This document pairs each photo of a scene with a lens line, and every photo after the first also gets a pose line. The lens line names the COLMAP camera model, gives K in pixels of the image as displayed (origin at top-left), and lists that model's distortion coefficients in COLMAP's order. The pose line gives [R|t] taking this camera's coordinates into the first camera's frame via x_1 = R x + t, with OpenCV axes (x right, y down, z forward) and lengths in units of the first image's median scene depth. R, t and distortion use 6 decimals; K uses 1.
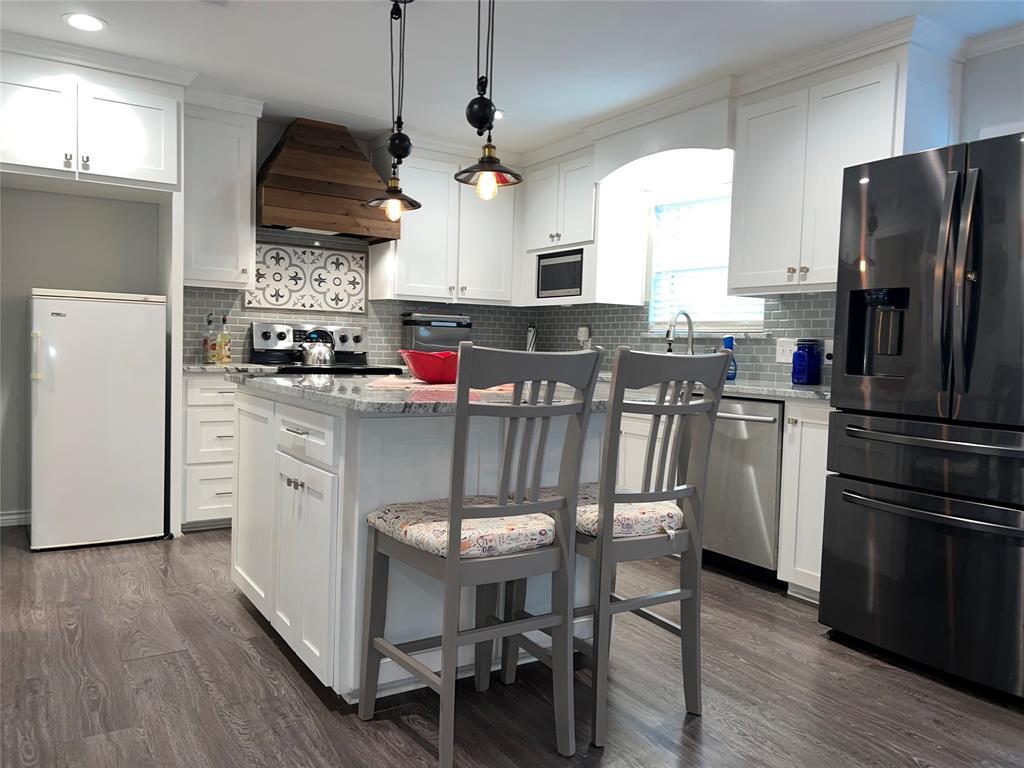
lens RADIAL K [[773.1, 0, 509.8], [0, 773.1, 382.9], [0, 0, 1]] dist [0.063055, -0.074670]
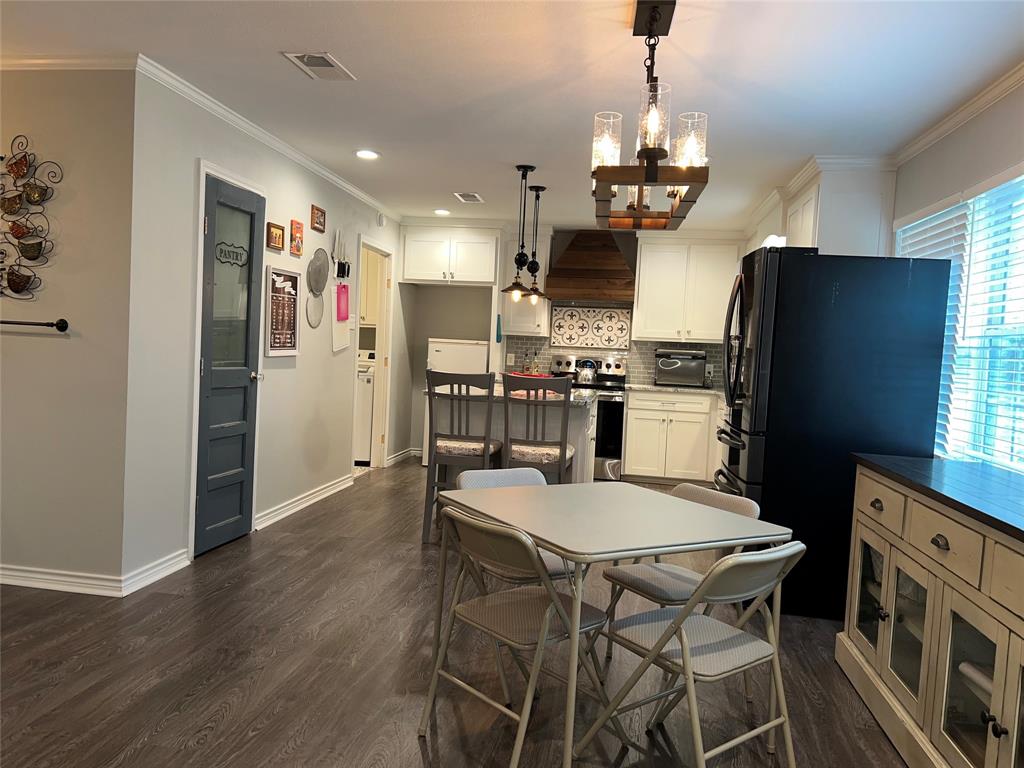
lens RADIAL K [[773.1, 0, 513.1], [0, 773.1, 389.3], [0, 0, 1]] dist [0.063055, -0.074670]
pose [[0.754514, 0.040289, -0.655046, 0.654415], [-0.055447, 0.998459, -0.002455, 0.003323], [0.653938, 0.038172, 0.755585, -0.281199]]
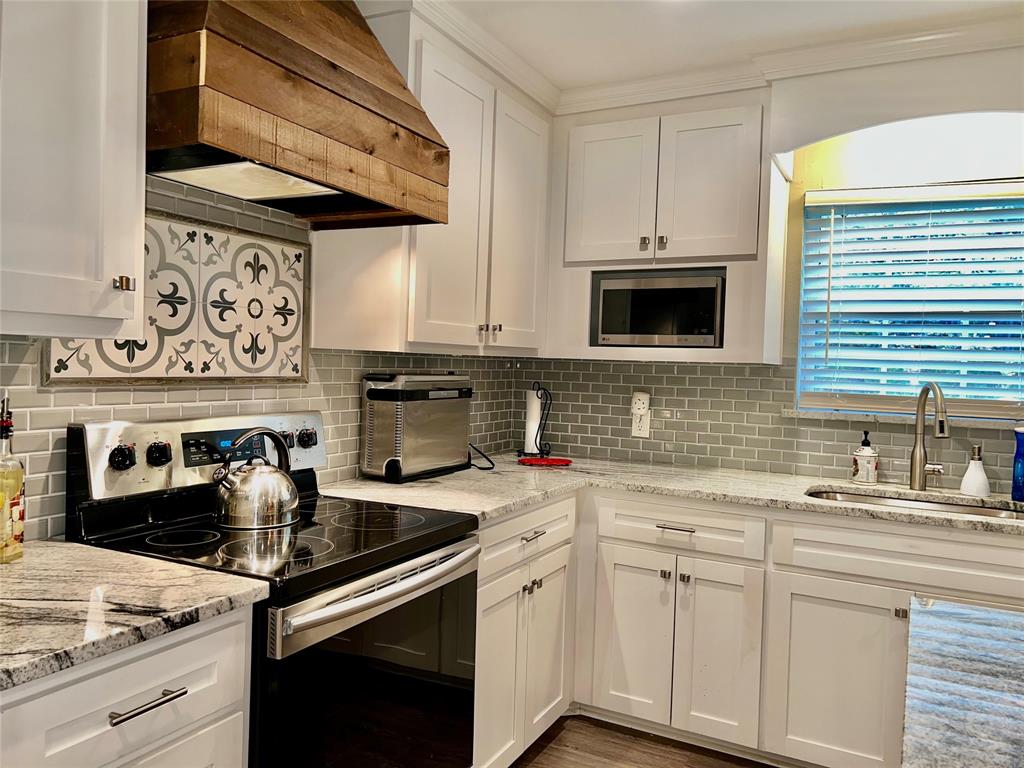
lens RADIAL K [[773.1, 0, 512.1], [0, 773.1, 382.1], [0, 0, 1]] dist [0.063055, -0.074670]
pose [[0.868730, -0.015242, 0.495052, -0.320694], [0.019102, 0.999814, -0.002737, -0.087843], [-0.494918, 0.011834, 0.868859, 0.568522]]
